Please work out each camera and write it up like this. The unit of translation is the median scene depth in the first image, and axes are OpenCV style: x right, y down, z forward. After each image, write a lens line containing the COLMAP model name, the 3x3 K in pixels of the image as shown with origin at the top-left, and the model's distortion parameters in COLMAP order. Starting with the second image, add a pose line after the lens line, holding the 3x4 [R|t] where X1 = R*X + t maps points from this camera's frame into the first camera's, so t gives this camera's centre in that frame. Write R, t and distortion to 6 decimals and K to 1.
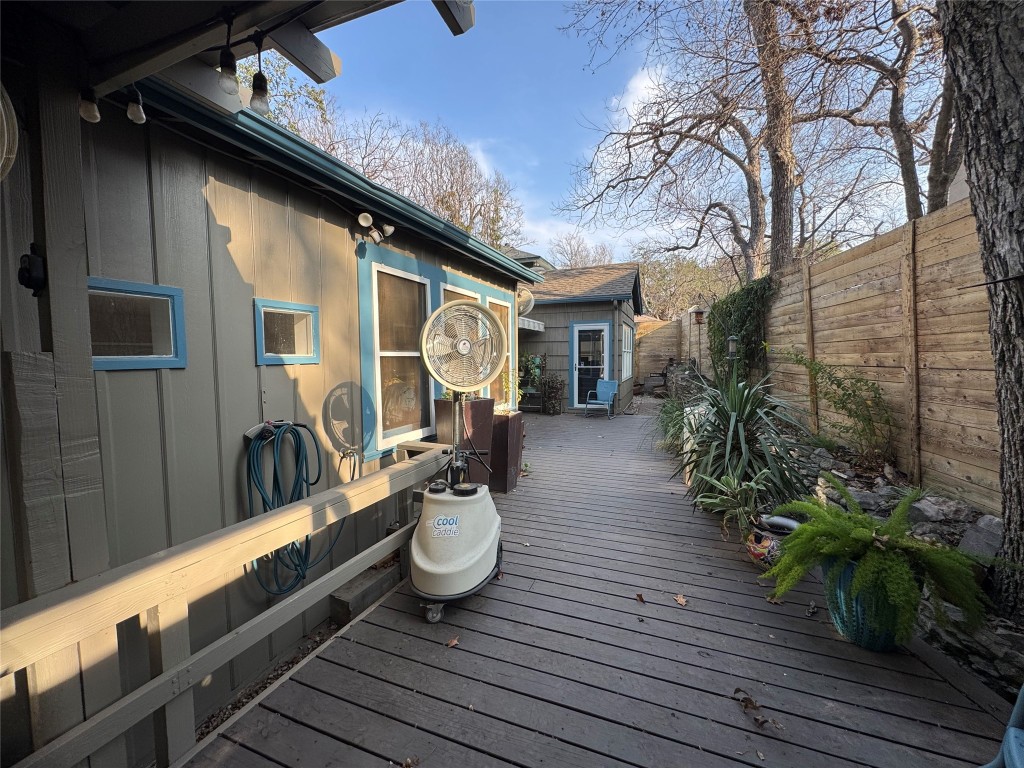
lens RADIAL K [[410.6, 0, 512.0], [0, 410.6, 384.0], [0, 0, 1]] dist [-0.000027, -0.000008]
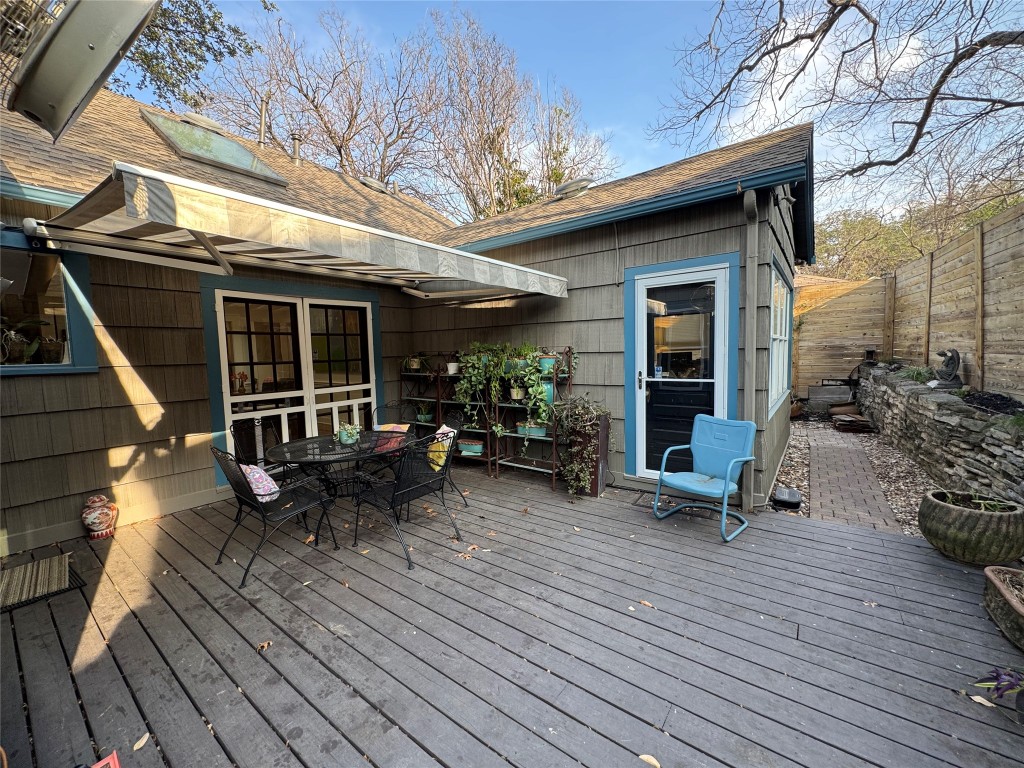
lens RADIAL K [[410.6, 0, 512.0], [0, 410.6, 384.0], [0, 0, 1]] dist [-0.000241, -0.000076]
pose [[0.960417, 0.005478, -0.278512, 0.145790], [-0.001536, 0.999896, 0.014371, -0.042333], [0.278562, -0.013375, 0.960325, 0.568006]]
